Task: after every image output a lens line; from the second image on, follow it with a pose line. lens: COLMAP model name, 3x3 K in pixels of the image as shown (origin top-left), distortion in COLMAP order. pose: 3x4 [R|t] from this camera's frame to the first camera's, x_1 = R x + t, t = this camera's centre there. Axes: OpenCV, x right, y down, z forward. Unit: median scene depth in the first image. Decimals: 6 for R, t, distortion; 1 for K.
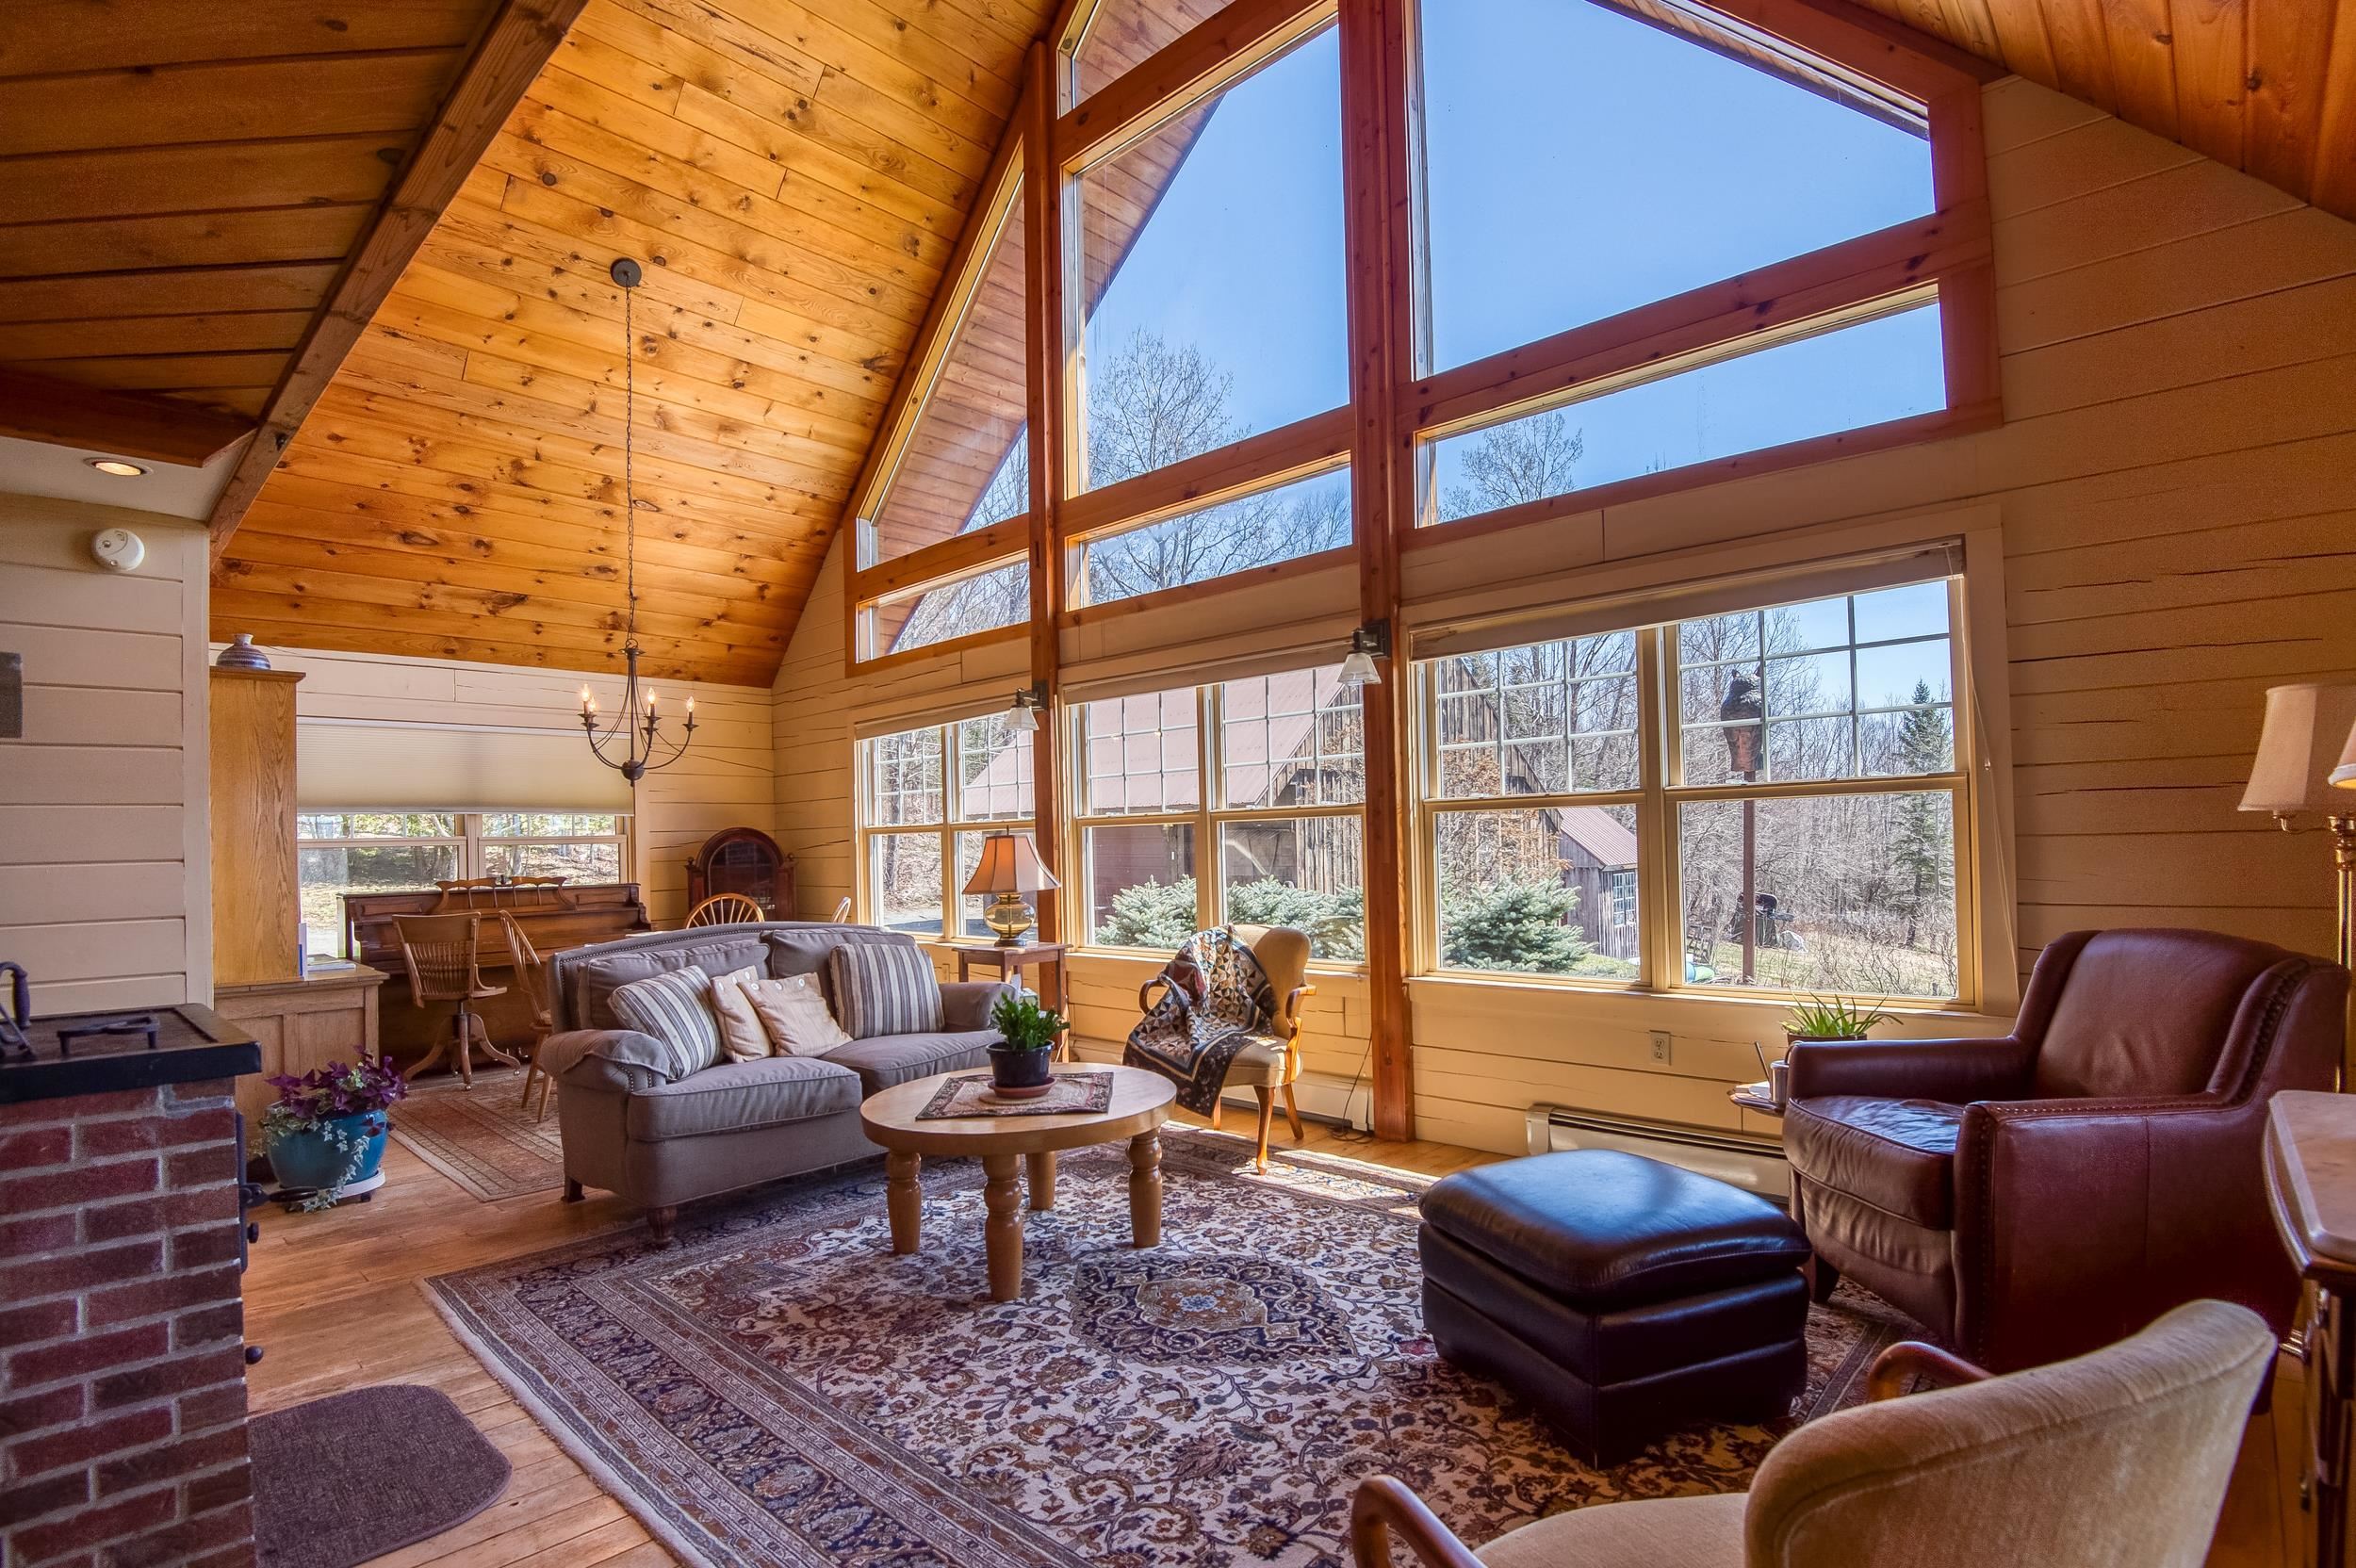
lens RADIAL K [[1130.5, 0, 1183.5], [0, 1130.5, 831.4], [0, 0, 1]] dist [-0.019347, -0.022123]
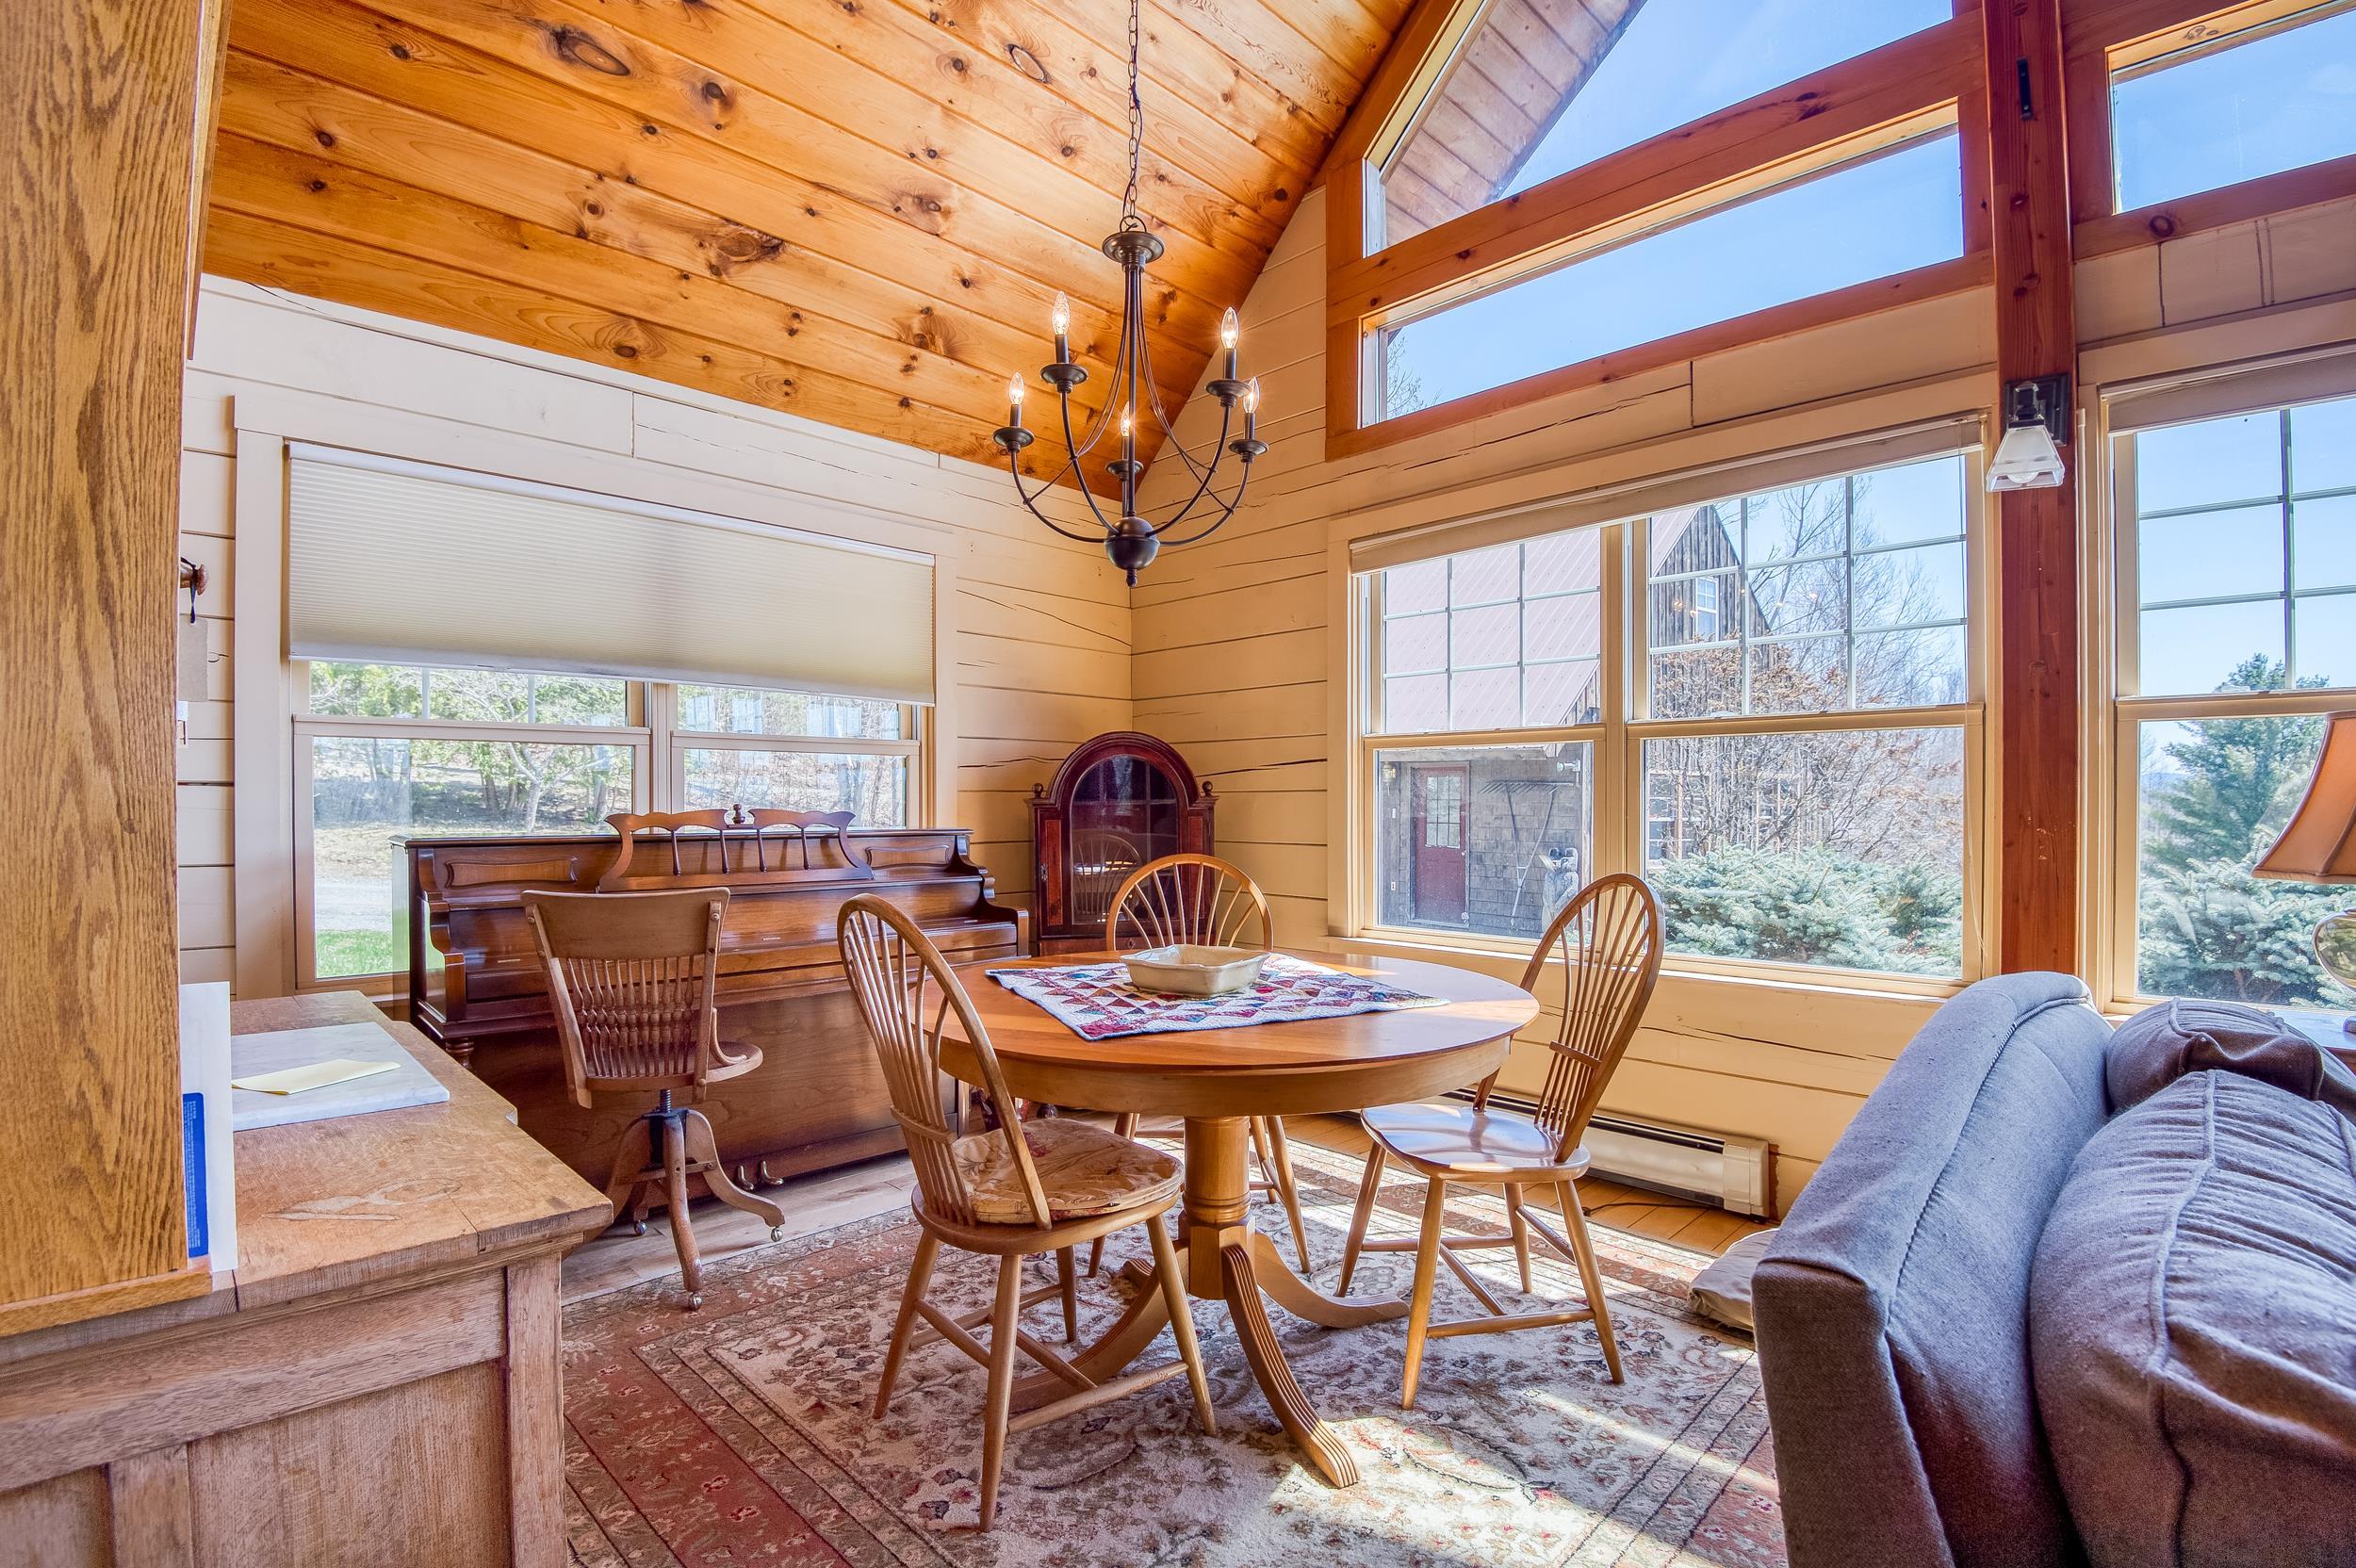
lens RADIAL K [[1115.8, 0, 1174.6], [0, 1115.8, 814.1], [0, 0, 1]] dist [-0.017888, -0.019245]
pose [[0.999030, 0.022744, -0.037714, -0.397857], [-0.022028, 0.999571, 0.019307, 0.029262], [0.038137, -0.018458, 0.999102, 0.524224]]
